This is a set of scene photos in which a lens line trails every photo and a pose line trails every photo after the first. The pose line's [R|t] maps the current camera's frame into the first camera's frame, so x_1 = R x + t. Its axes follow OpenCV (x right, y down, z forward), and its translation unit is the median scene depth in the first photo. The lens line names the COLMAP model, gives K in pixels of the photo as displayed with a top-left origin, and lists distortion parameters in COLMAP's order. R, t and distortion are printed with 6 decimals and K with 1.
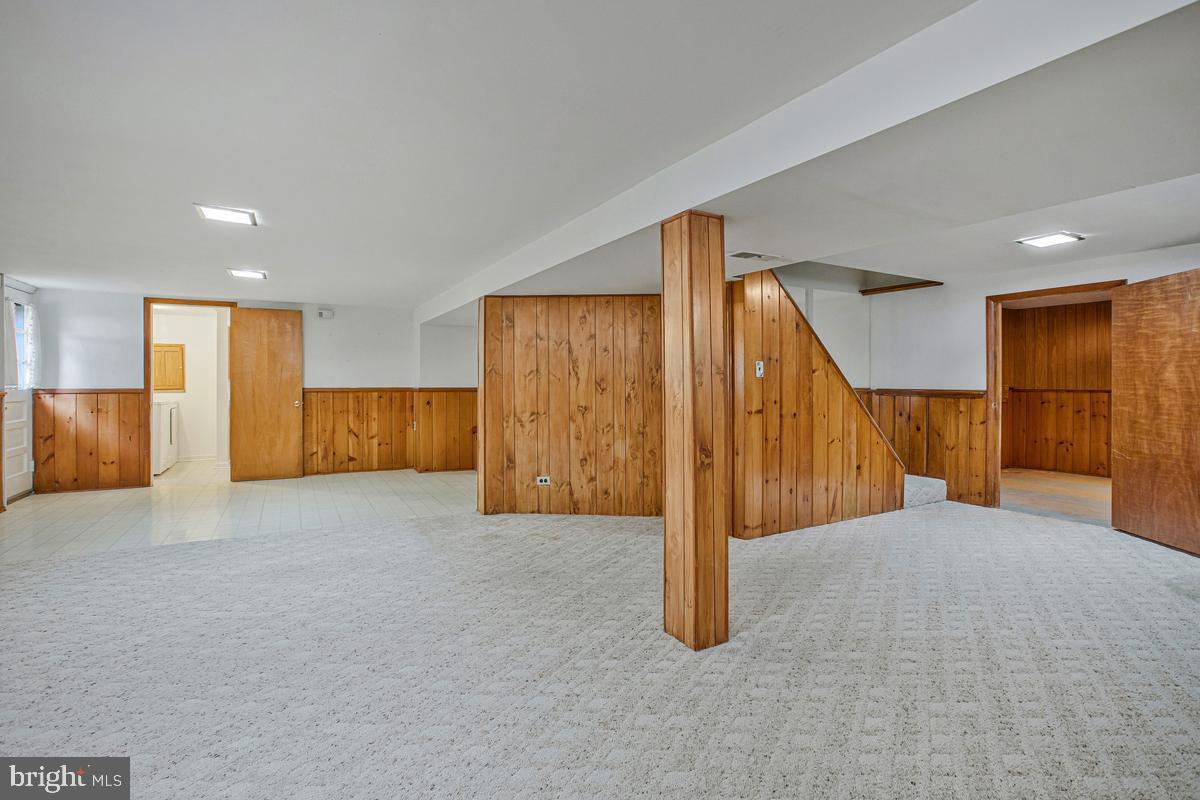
lens RADIAL K [[564.3, 0, 618.8], [0, 564.3, 382.2], [0, 0, 1]] dist [-0.042933, 0.004465]
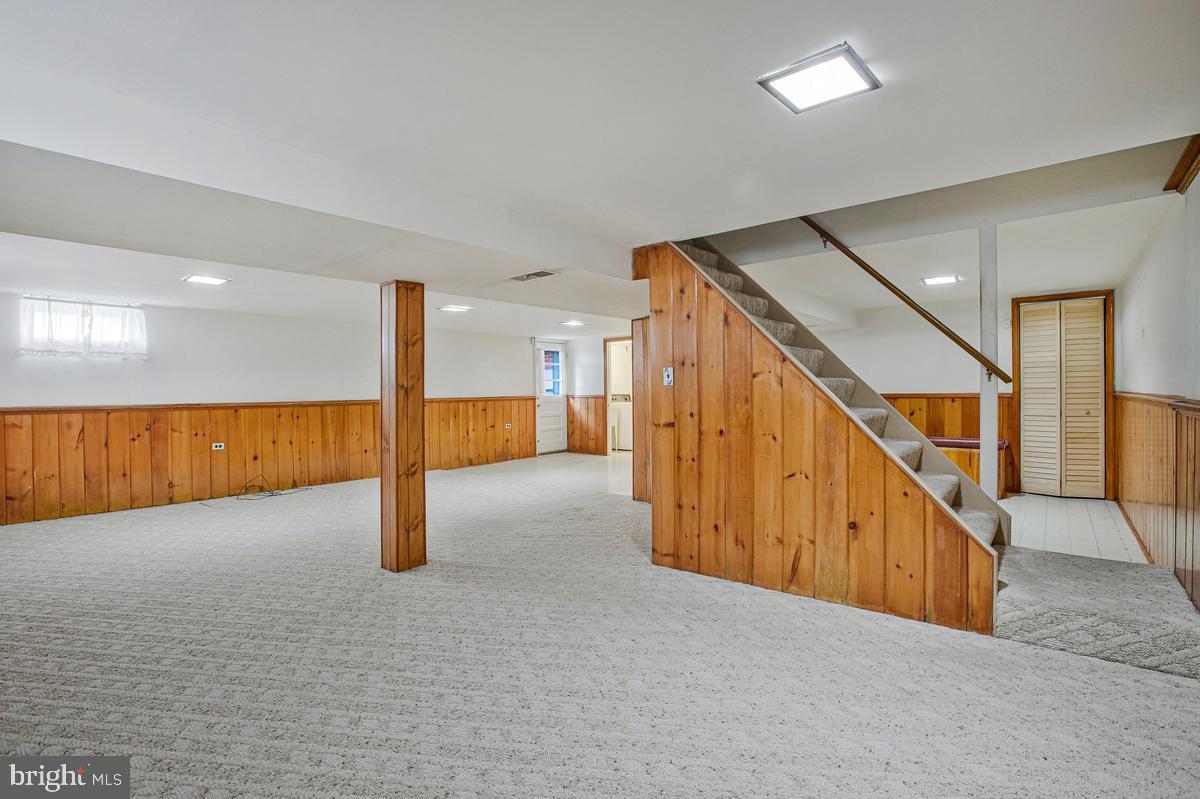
lens RADIAL K [[564.3, 0, 601.3], [0, 564.3, 393.0], [0, 0, 1]] dist [-0.042933, 0.004465]
pose [[0.352100, -0.000649, -0.935962, 0.986463], [0.012745, 0.999910, 0.004101, -0.002073], [0.935876, -0.013373, 0.352076, 0.563530]]
